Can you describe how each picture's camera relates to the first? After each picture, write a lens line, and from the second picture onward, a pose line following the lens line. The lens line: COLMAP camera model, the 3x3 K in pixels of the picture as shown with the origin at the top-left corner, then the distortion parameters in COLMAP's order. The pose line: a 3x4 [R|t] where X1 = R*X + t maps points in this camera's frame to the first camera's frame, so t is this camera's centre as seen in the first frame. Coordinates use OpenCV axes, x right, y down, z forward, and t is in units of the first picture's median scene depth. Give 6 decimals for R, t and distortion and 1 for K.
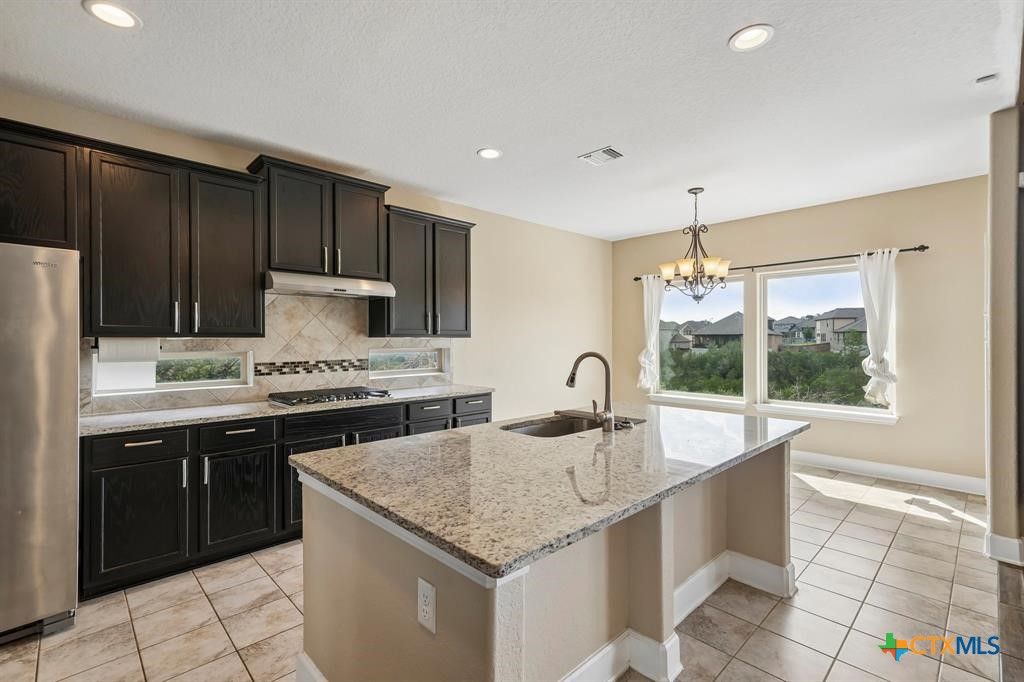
lens RADIAL K [[464.3, 0, 512.0], [0, 464.3, 341.0], [0, 0, 1]] dist [0.003162, 0.000521]
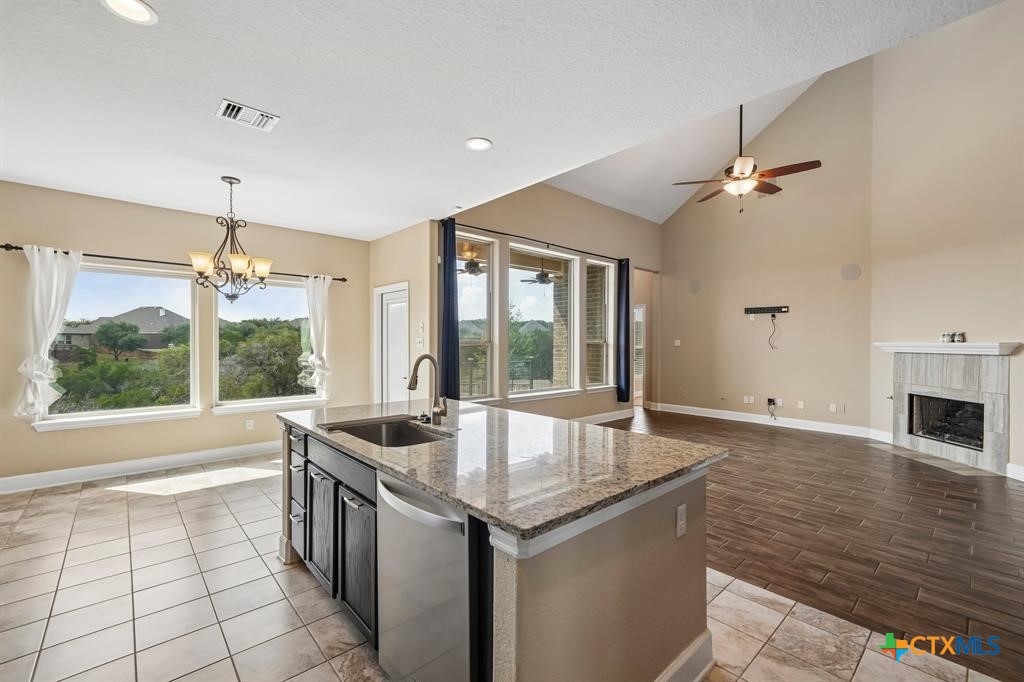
lens RADIAL K [[433.6, 0, 509.4], [0, 433.6, 345.9], [0, 0, 1]] dist [0.000609, 0.000874]
pose [[0.038382, -0.006942, 0.999239, -0.478281], [0.001941, 0.999975, 0.006872, -0.001034], [-0.999261, 0.001676, 0.038395, 0.449894]]
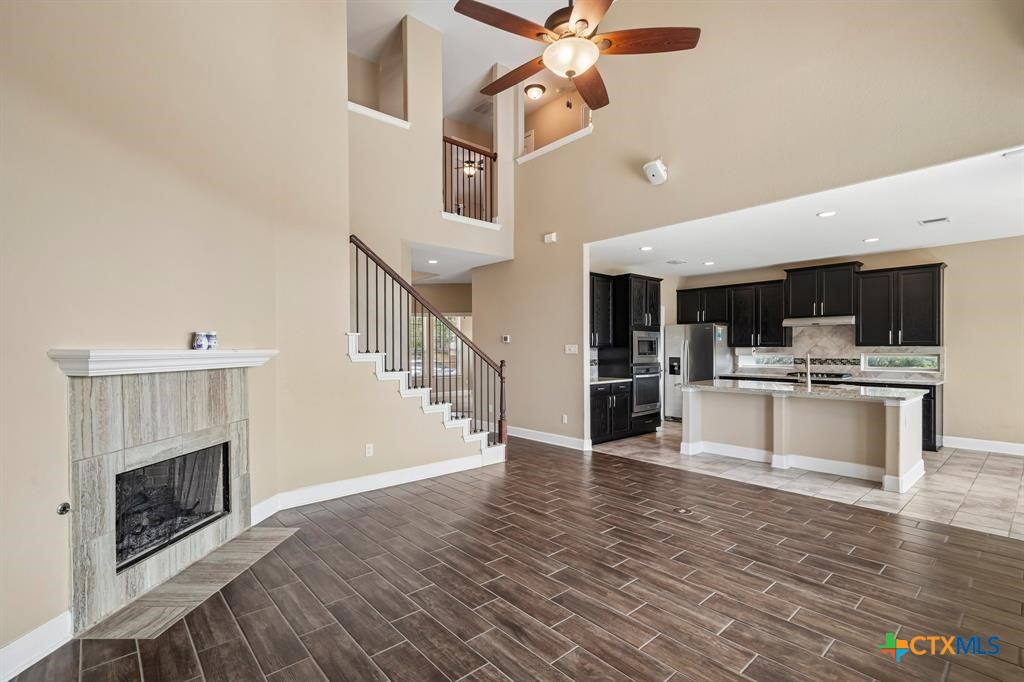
lens RADIAL K [[463.7, 0, 509.5], [0, 463.7, 351.1], [0, 0, 1]] dist [0.003539, 0.001503]
pose [[-0.049455, 0.008378, -0.998741, 1.517897], [-0.001111, 0.999964, 0.008443, -0.004076], [0.998776, 0.001527, -0.049444, -0.225870]]
